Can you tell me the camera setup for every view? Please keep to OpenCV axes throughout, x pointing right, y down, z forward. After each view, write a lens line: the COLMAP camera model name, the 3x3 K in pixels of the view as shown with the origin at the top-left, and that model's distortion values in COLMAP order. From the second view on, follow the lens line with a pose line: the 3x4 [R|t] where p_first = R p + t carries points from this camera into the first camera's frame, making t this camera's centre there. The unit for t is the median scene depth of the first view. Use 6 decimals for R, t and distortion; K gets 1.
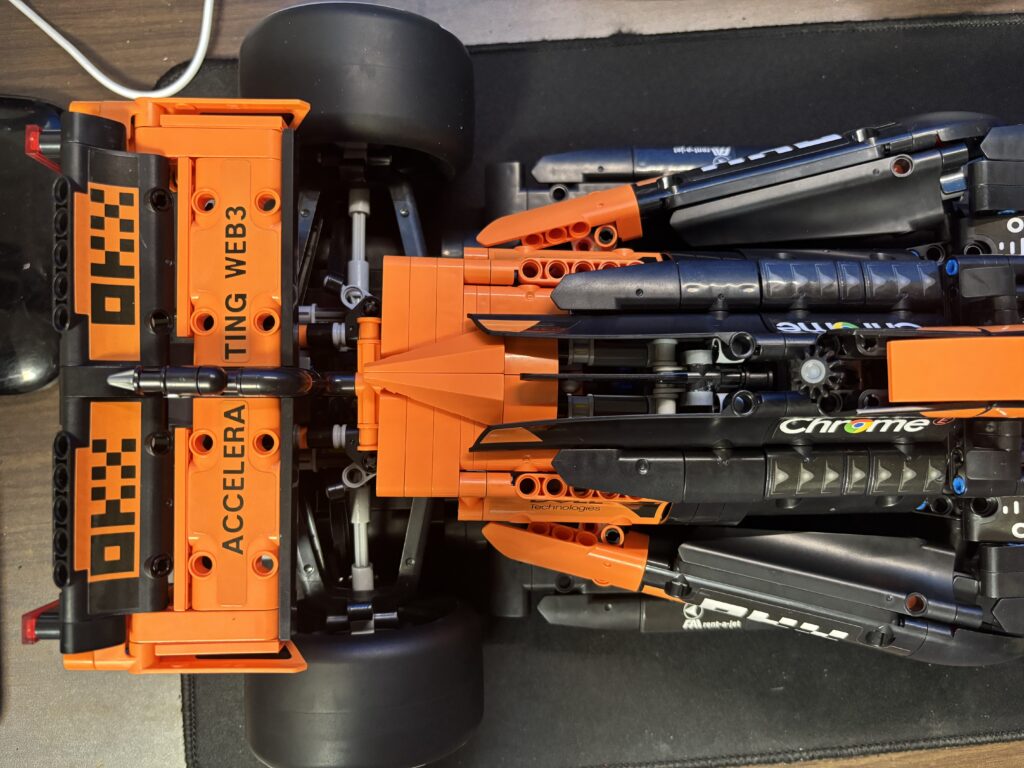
lens RADIAL K [[788.8, 0, 508.8], [0, 788.8, 386.8], [0, 0, 1]] dist [-0.007869, 0.003693]
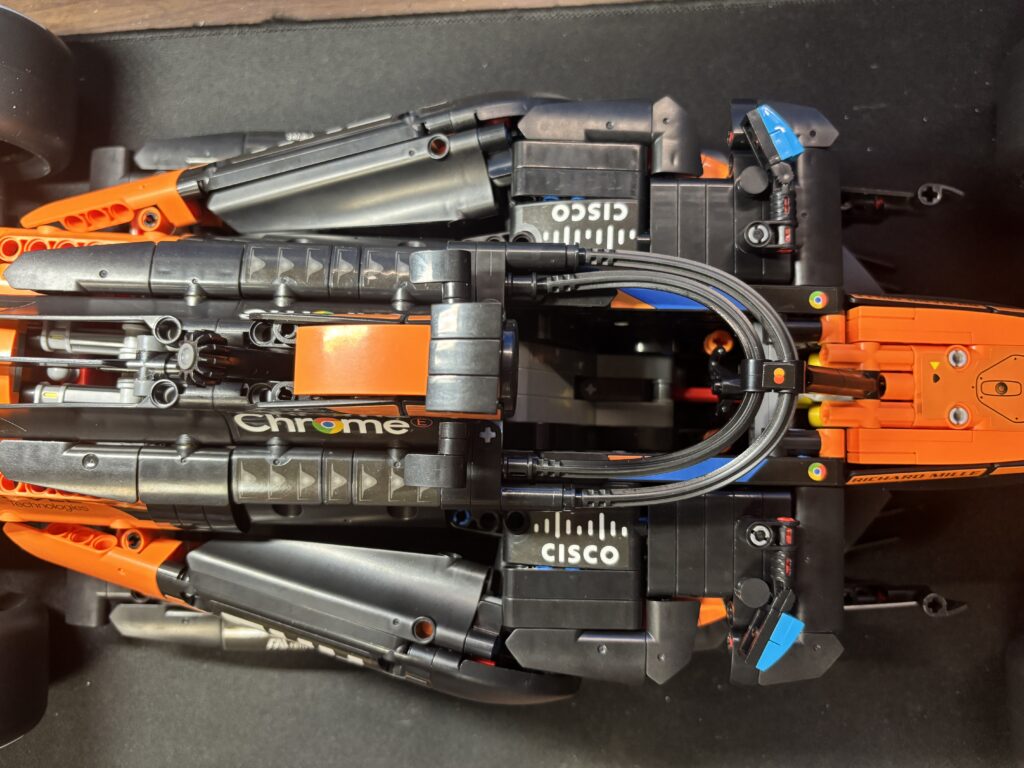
lens RADIAL K [[788.8, 0, 514.0], [0, 788.8, 379.8], [0, 0, 1]] dist [-0.007869, 0.003693]
pose [[0.998269, 0.028606, -0.051378, 0.647409], [-0.030566, 0.998818, -0.037791, 0.022956], [0.050237, 0.039296, 0.997964, 0.097331]]
